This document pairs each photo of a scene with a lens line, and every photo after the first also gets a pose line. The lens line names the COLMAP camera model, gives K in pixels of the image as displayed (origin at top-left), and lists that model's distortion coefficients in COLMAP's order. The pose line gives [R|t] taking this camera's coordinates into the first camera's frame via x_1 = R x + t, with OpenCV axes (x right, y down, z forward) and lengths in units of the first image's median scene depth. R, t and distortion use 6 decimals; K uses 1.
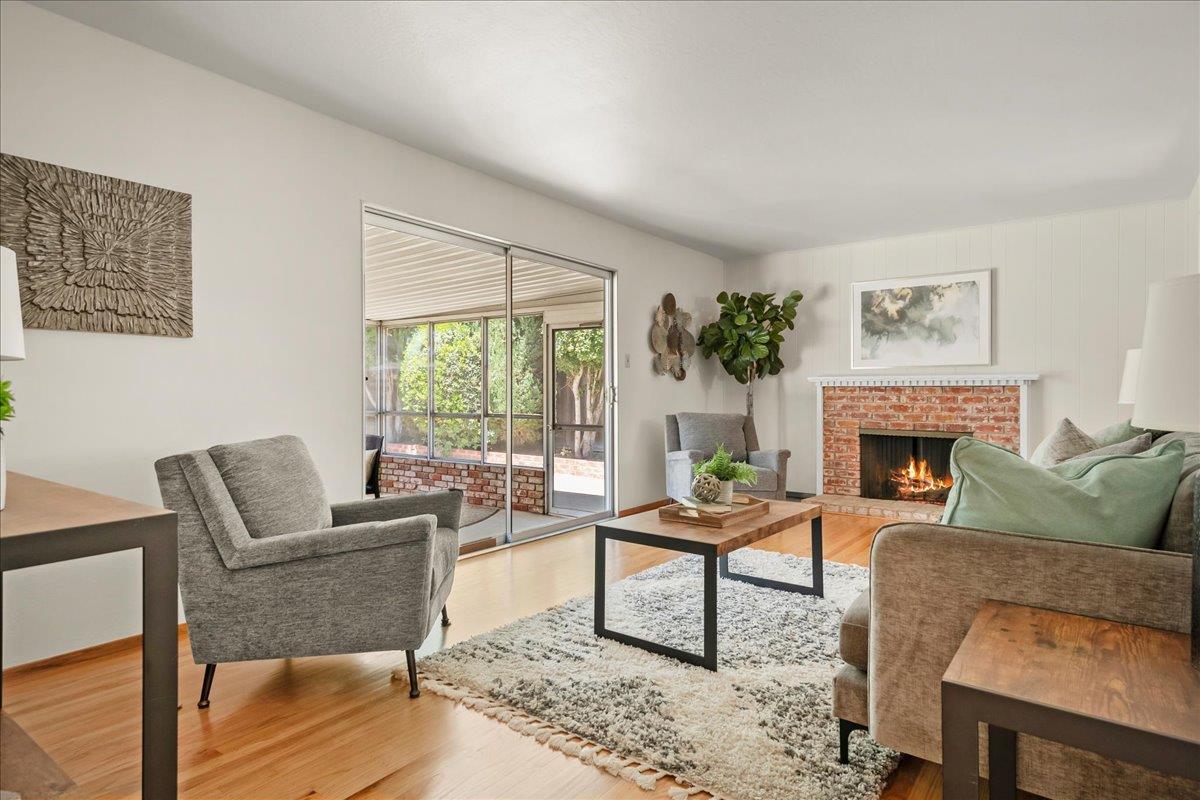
lens RADIAL K [[623.6, 0, 597.6], [0, 623.6, 388.4], [0, 0, 1]] dist [0.031387, 0.000231]
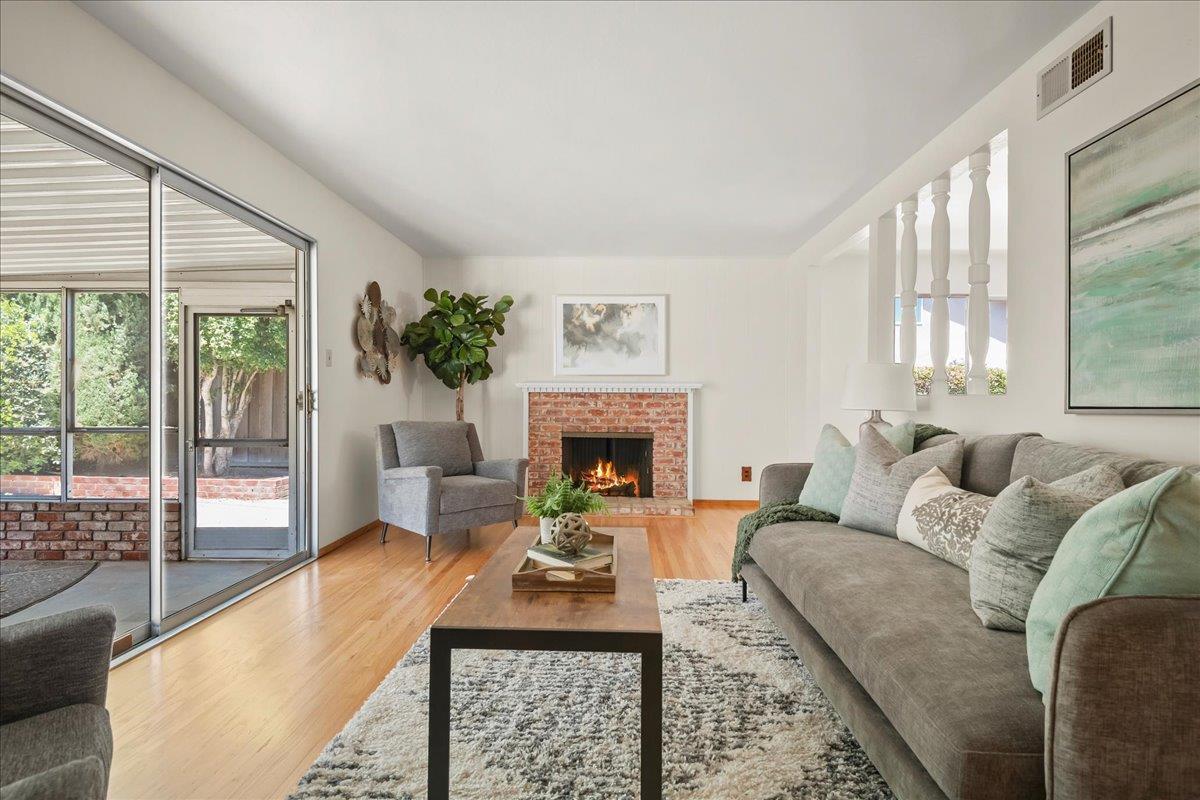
lens RADIAL K [[543.8, 0, 591.4], [0, 543.8, 398.5], [0, 0, 1]] dist [0.021239, -0.016598]
pose [[0.815497, 0.001632, 0.578759, -0.075243], [-0.006691, 0.999956, 0.006609, 0.000516], [-0.578722, -0.009262, 0.815472, 0.218392]]
